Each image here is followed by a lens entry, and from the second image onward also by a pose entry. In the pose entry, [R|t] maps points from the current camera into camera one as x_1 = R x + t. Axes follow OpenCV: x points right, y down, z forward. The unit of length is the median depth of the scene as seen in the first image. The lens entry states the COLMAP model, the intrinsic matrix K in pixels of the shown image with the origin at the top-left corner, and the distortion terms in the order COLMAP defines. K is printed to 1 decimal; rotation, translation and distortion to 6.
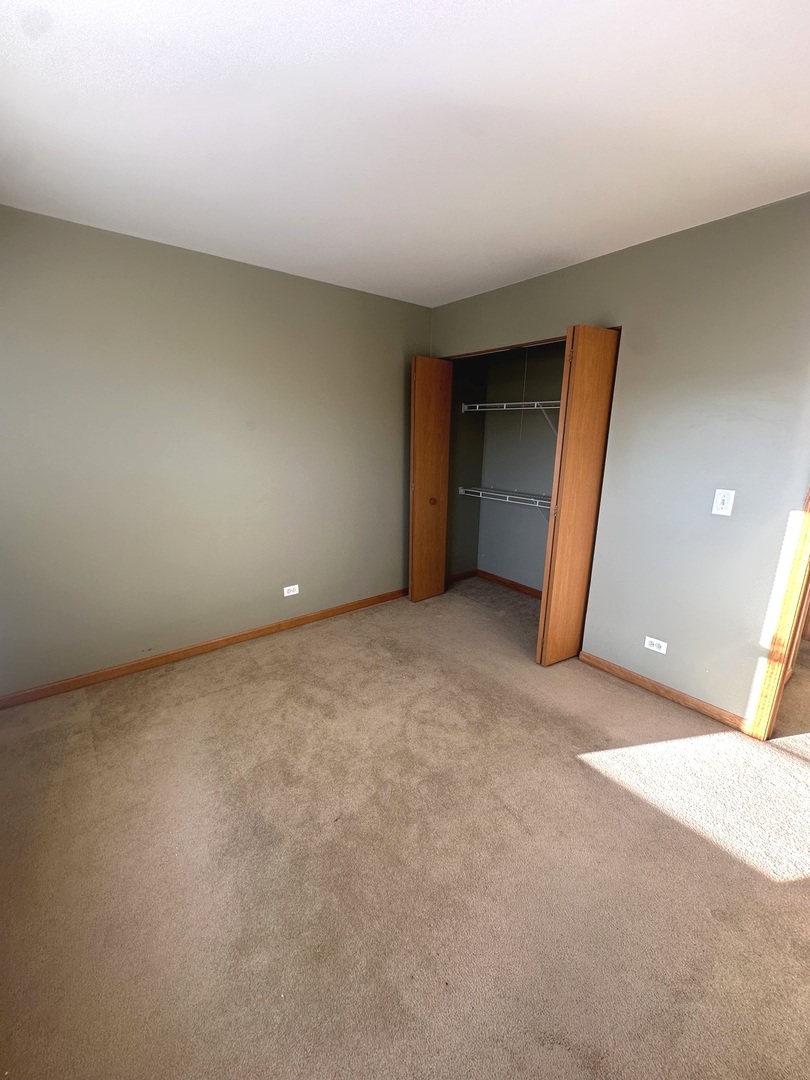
lens RADIAL K [[429.7, 0, 404.5], [0, 429.7, 540.7], [0, 0, 1]] dist [0.003441, -0.001175]
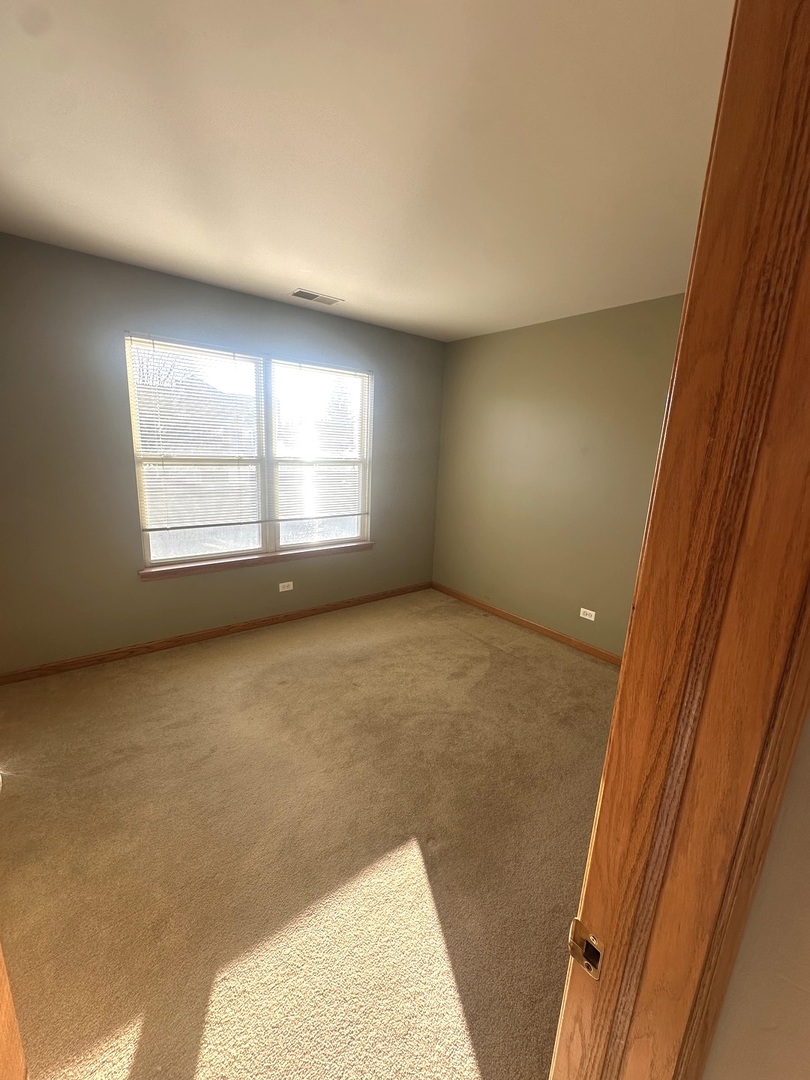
lens RADIAL K [[429.7, 0, 403.2], [0, 429.7, 542.6], [0, 0, 1]] dist [0.003441, -0.001175]
pose [[0.005088, 0.216207, -0.976334, 0.925153], [-0.285663, 0.935976, 0.205781, -0.169524], [0.958316, 0.277856, 0.066524, 0.646394]]
